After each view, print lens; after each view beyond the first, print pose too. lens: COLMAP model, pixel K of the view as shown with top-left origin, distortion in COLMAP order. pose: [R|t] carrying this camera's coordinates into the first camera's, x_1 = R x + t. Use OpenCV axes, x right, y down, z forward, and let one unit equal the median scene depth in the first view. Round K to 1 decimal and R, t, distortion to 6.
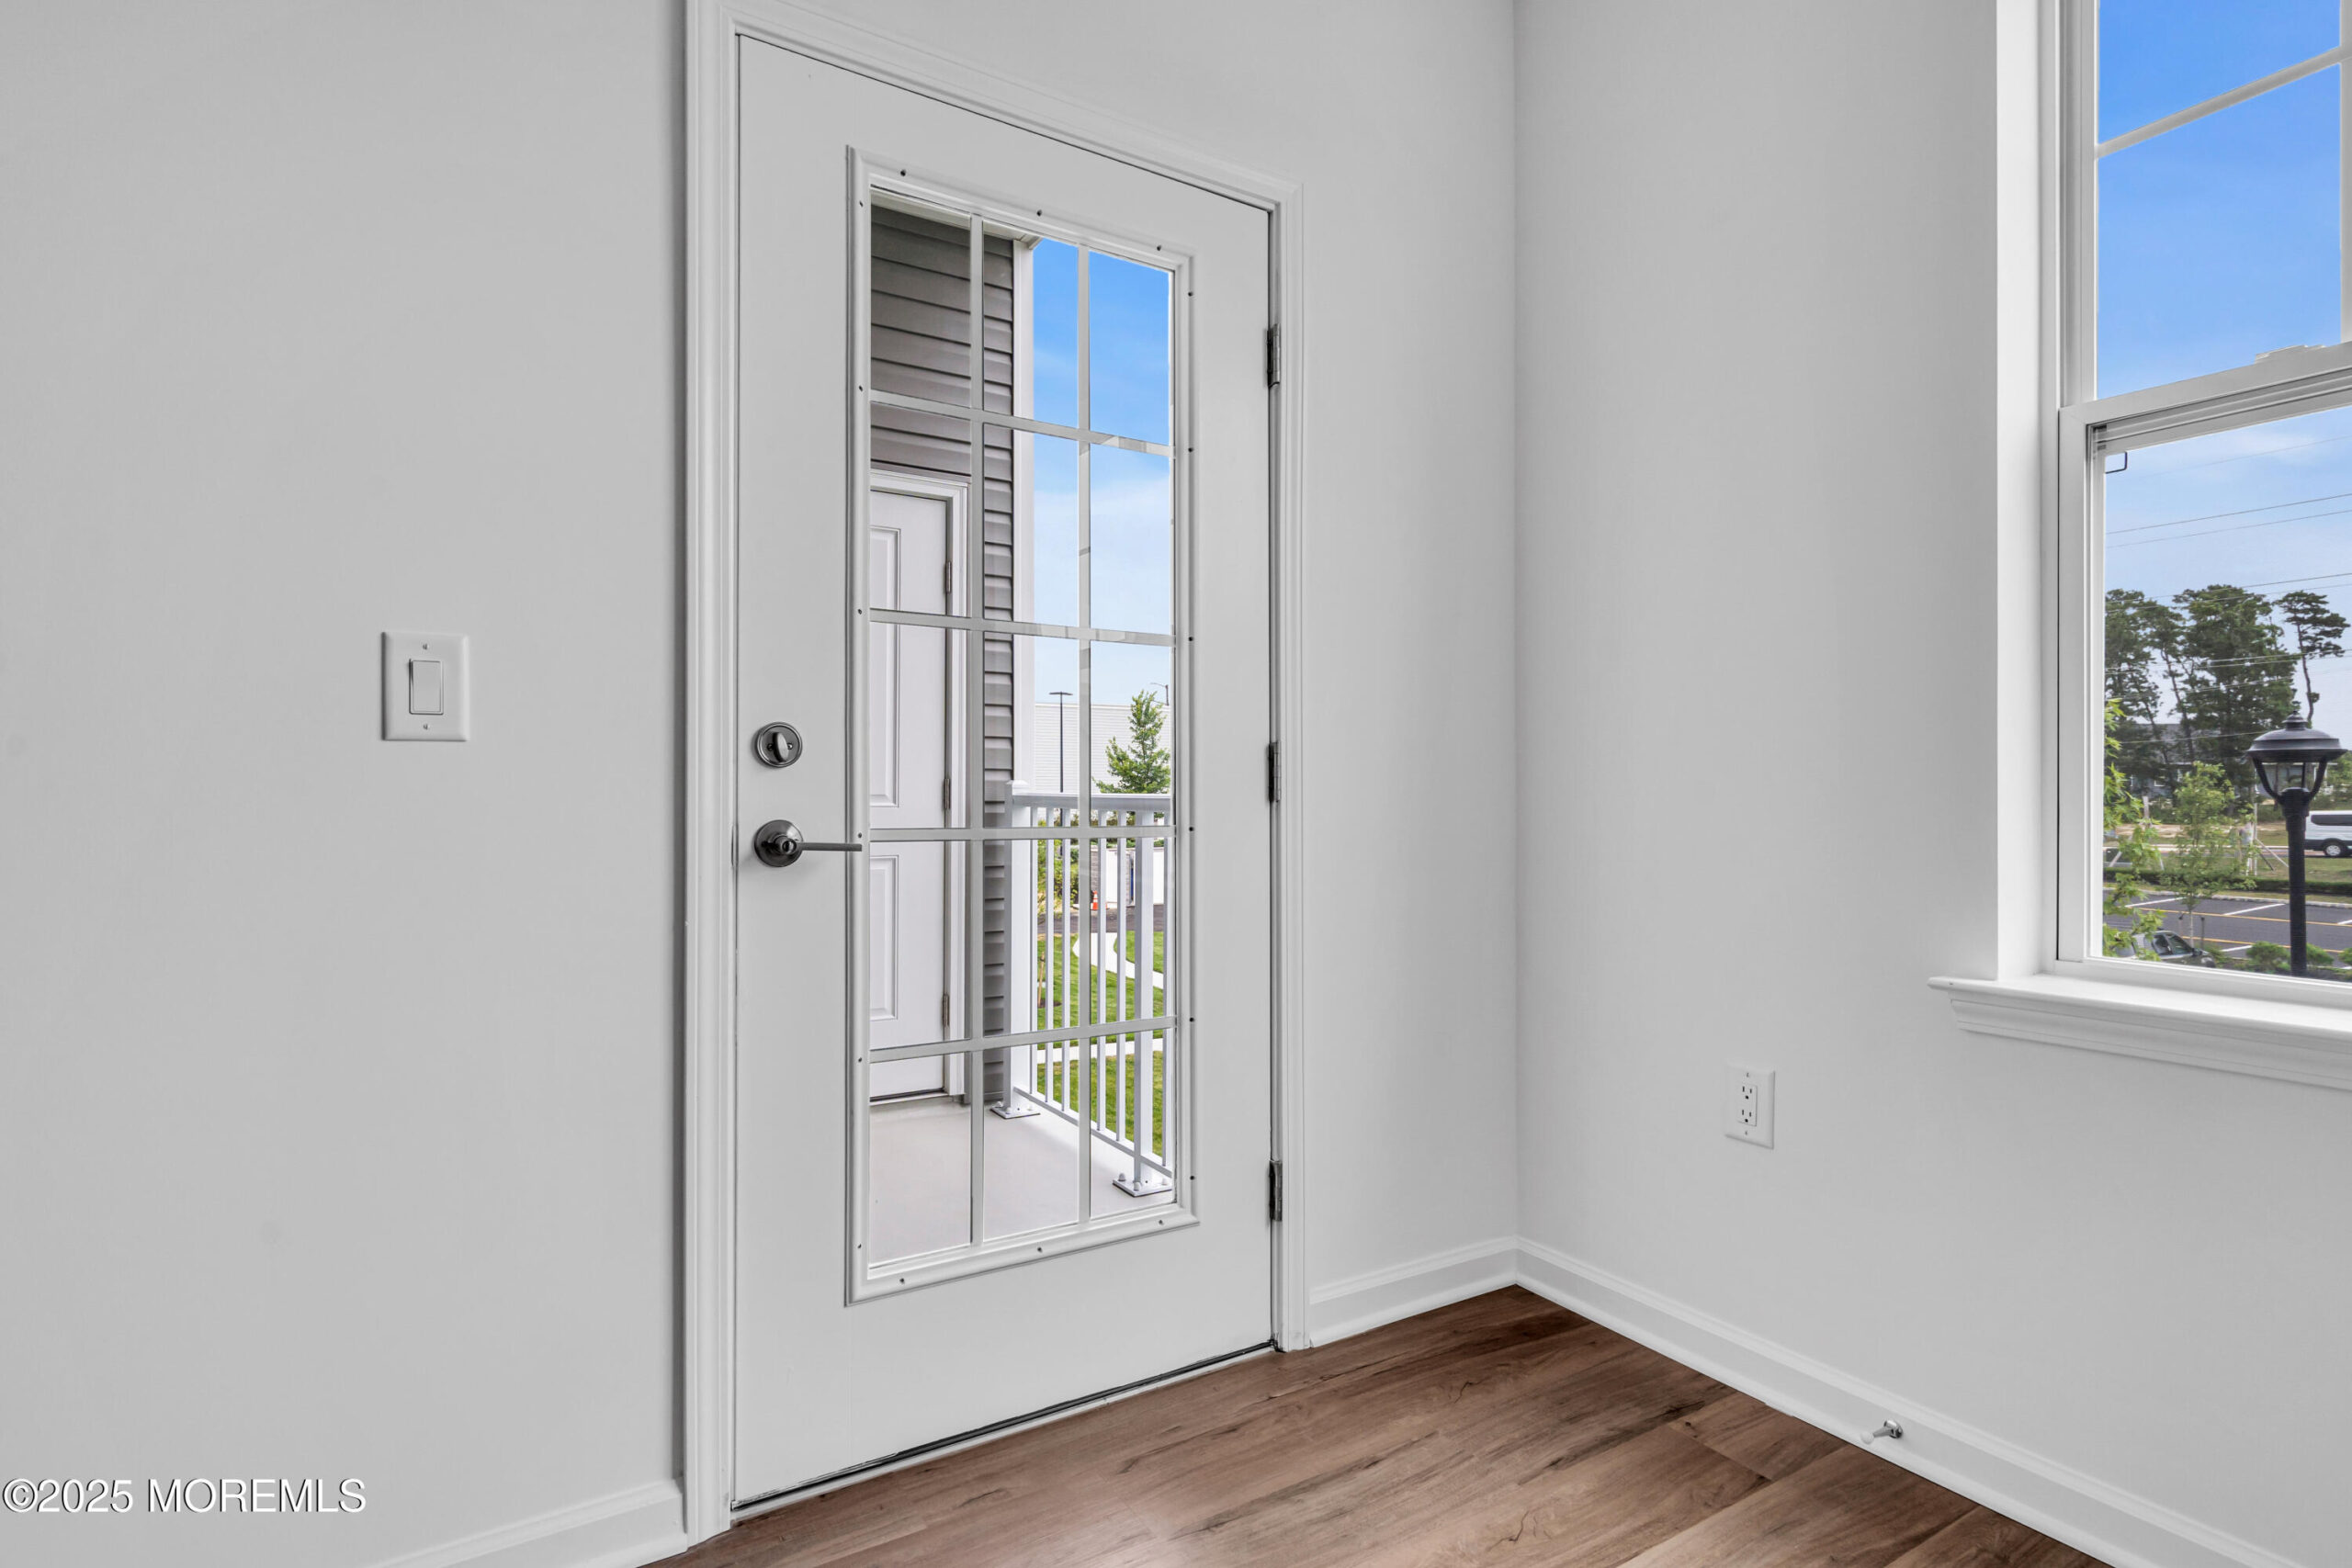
lens RADIAL K [[1280.6, 0, 1176.0], [0, 1280.6, 784.0], [0, 0, 1]] dist [0.002866, 0.000006]
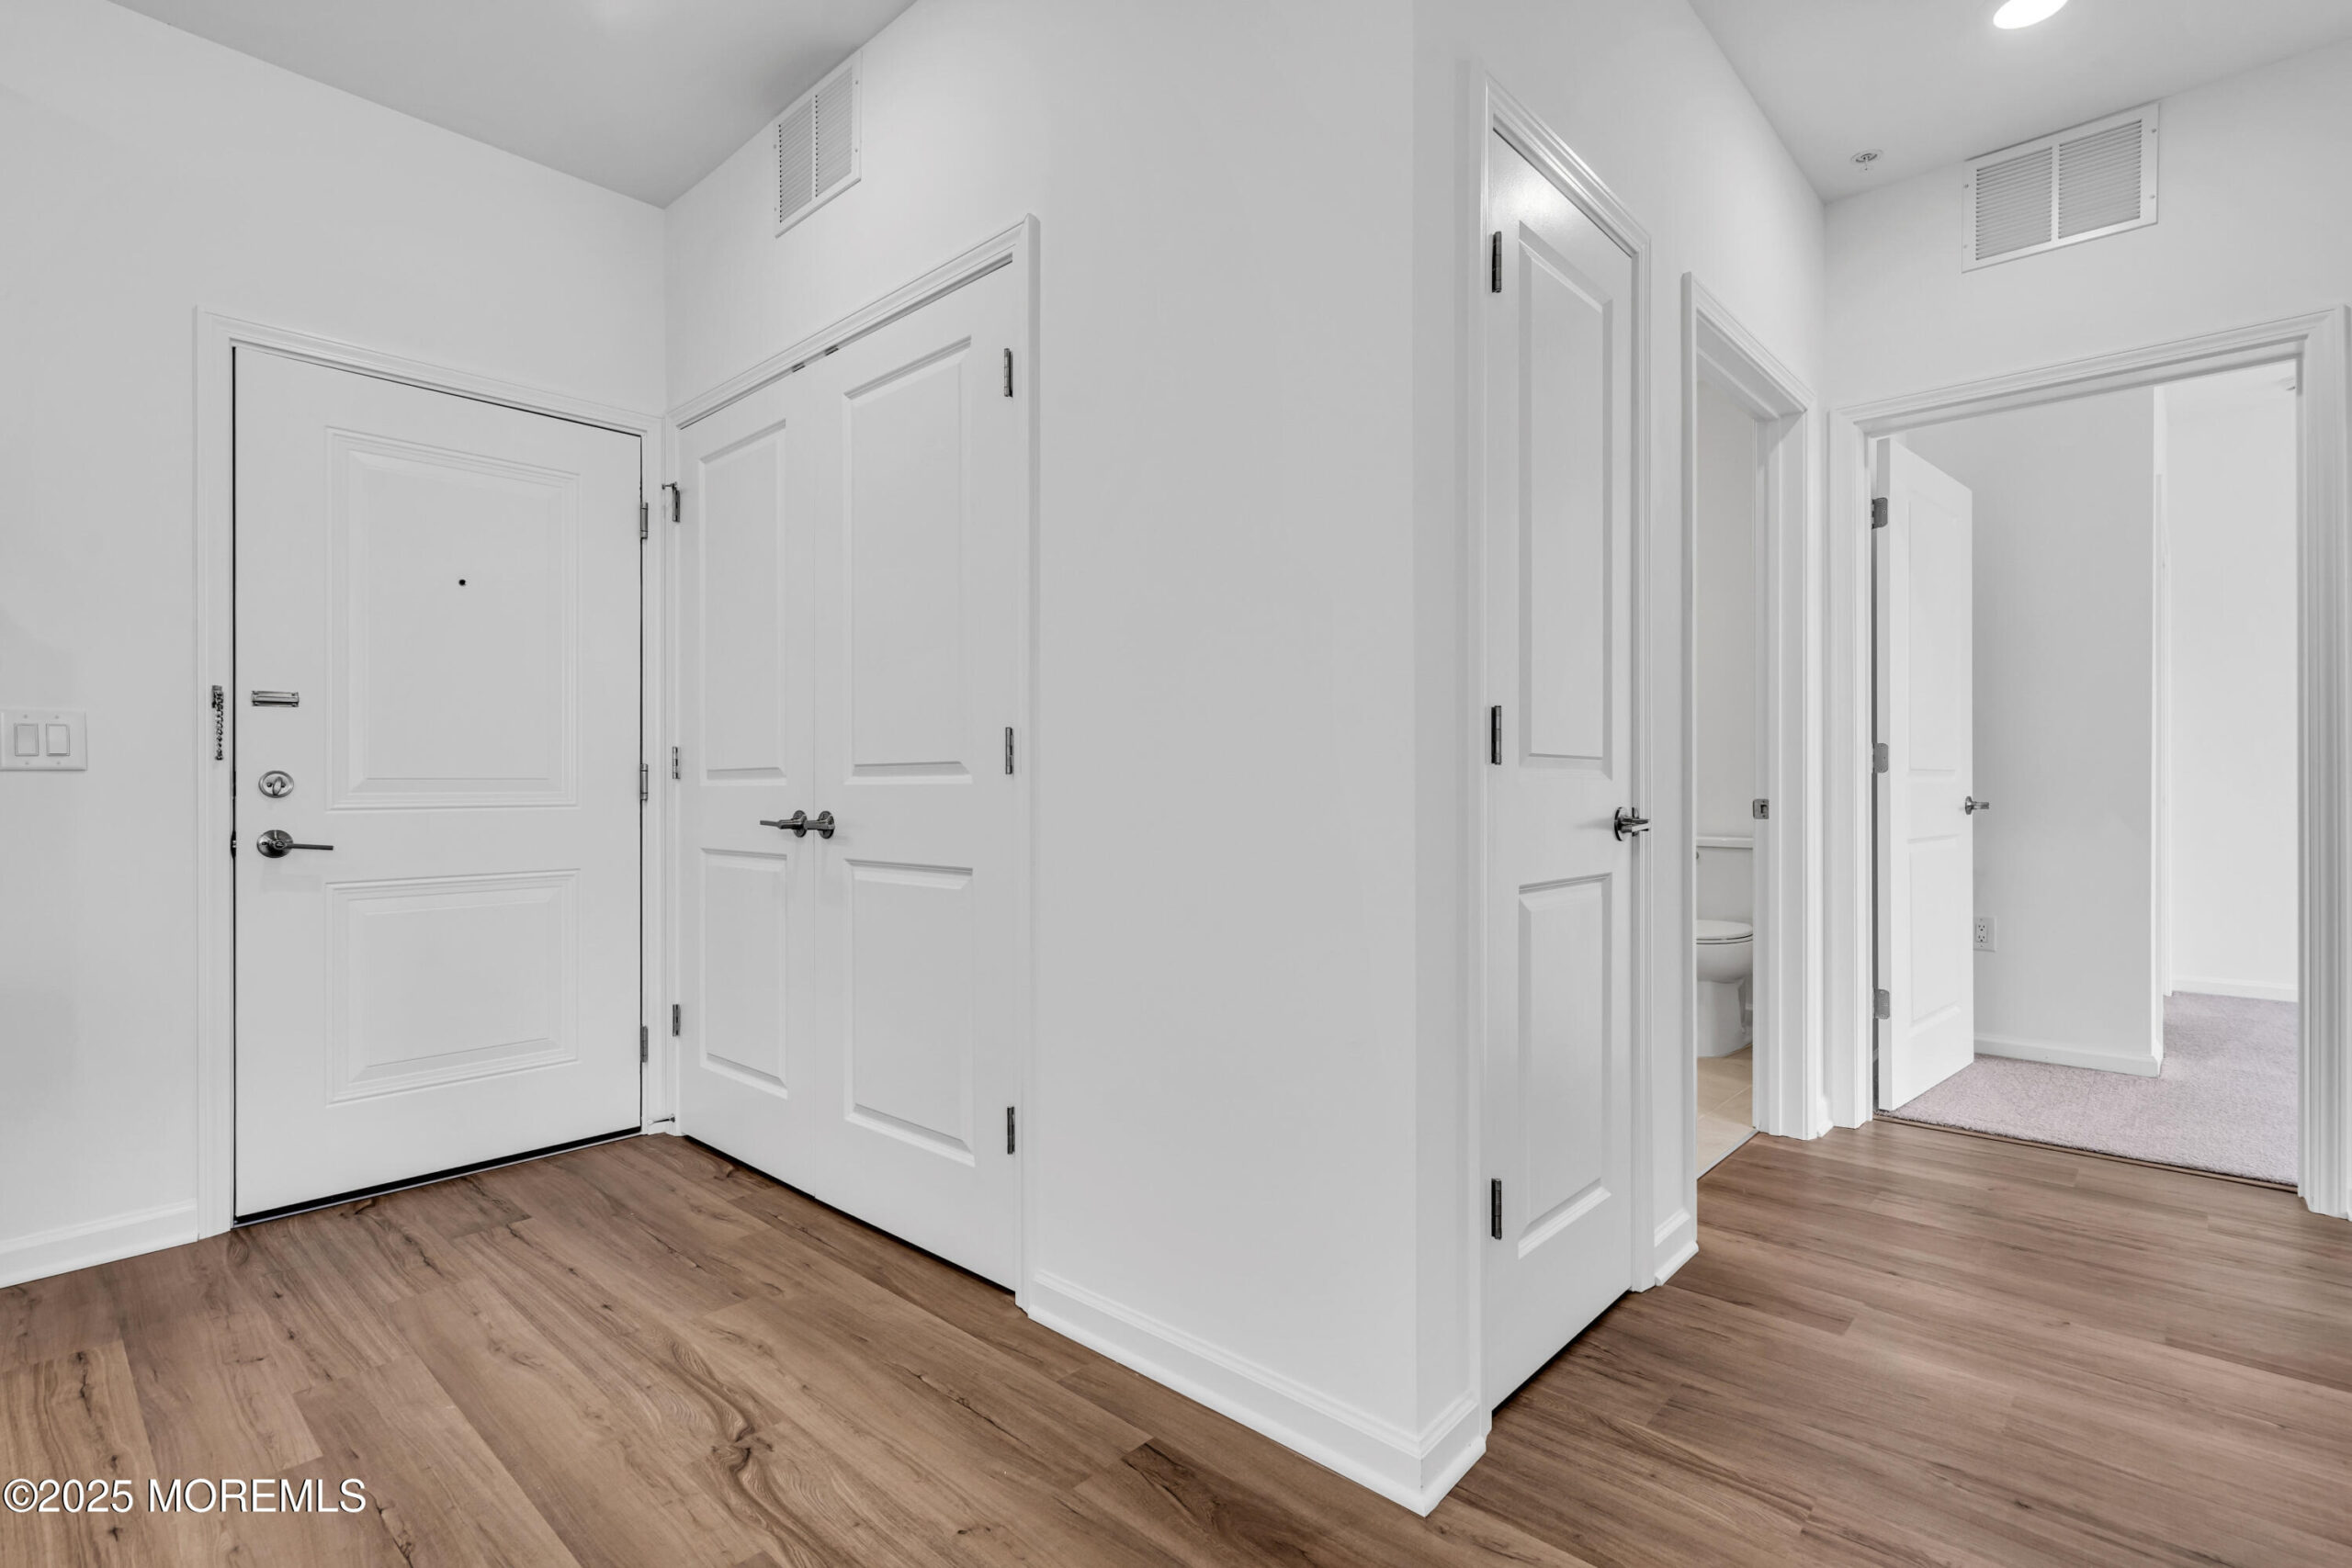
lens RADIAL K [[1103.7, 0, 1176.0], [0, 1103.7, 784.0], [0, 0, 1]] dist [0.001272, -0.000662]
pose [[0.974911, -0.000630, 0.222593, 0.500923], [-0.000530, 0.999987, 0.005150, -0.039647], [-0.222593, -0.005138, 0.974898, -0.664786]]
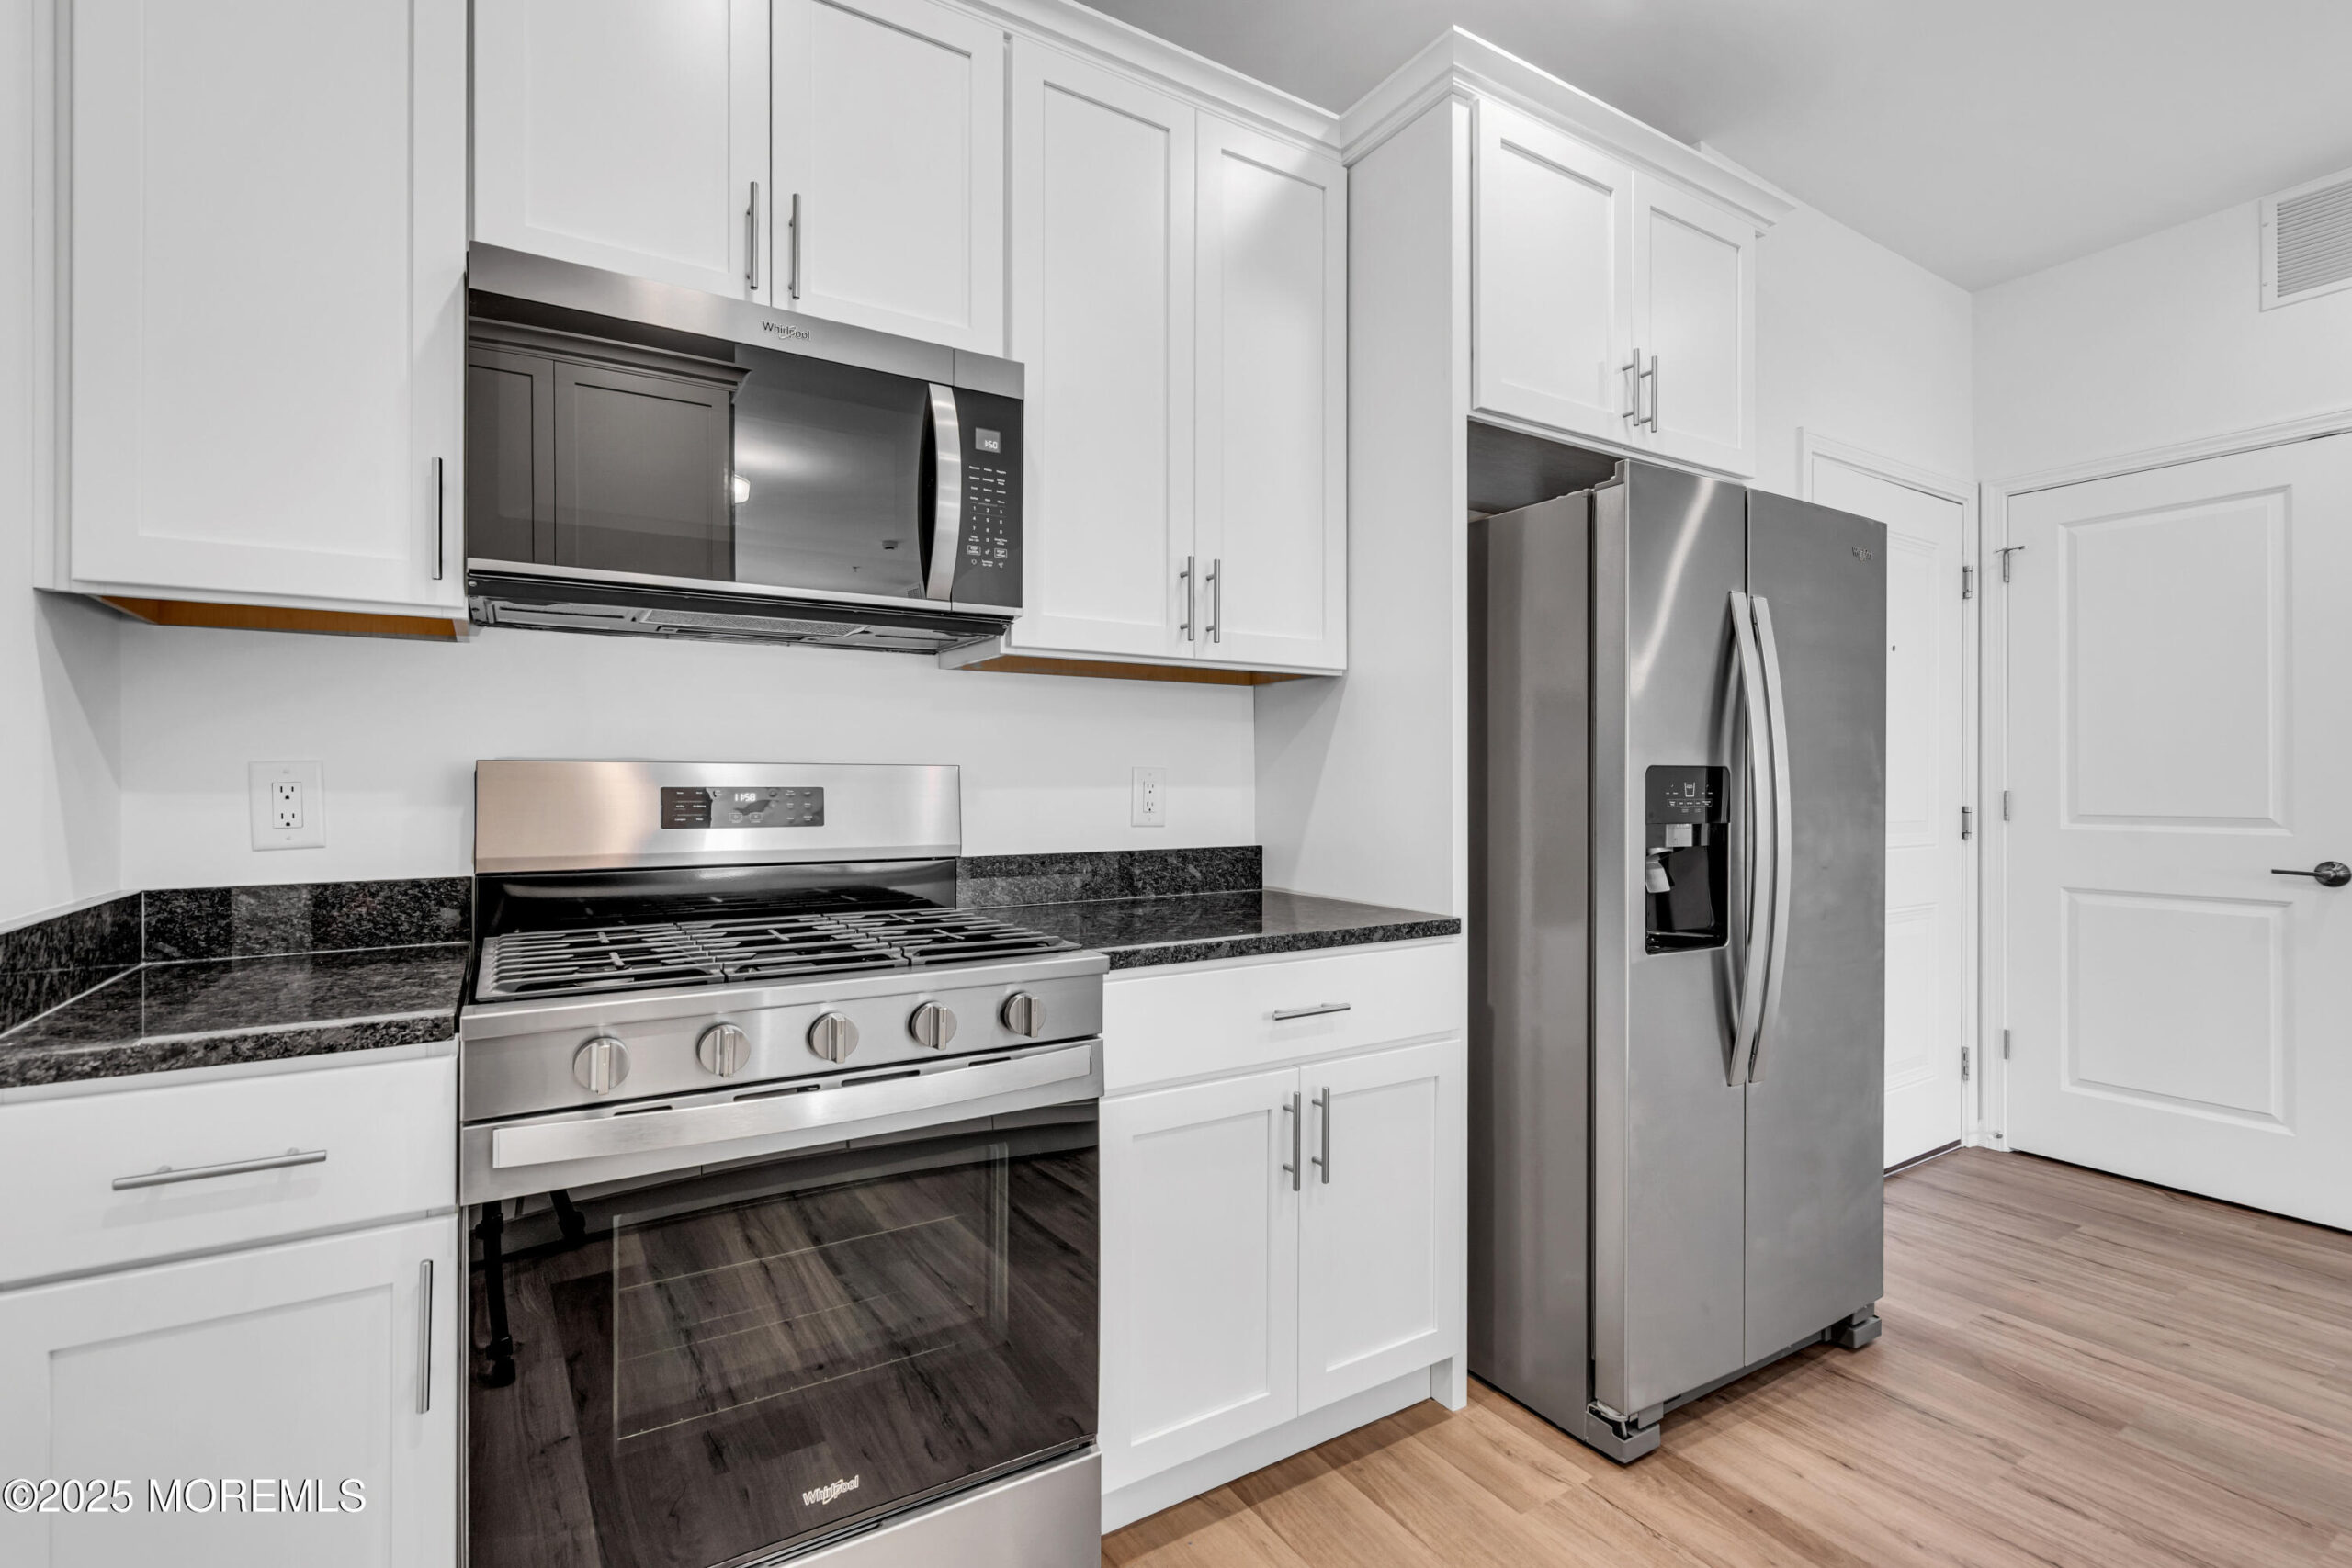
lens RADIAL K [[1074.8, 0, 1166.3], [0, 1074.8, 767.5], [0, 0, 1]] dist [0.006681, -0.000171]
pose [[0.999319, 0.002253, -0.036840, -1.190116], [-0.002464, 0.999981, -0.005684, -0.111566], [0.036826, 0.005771, 0.999305, -0.683911]]
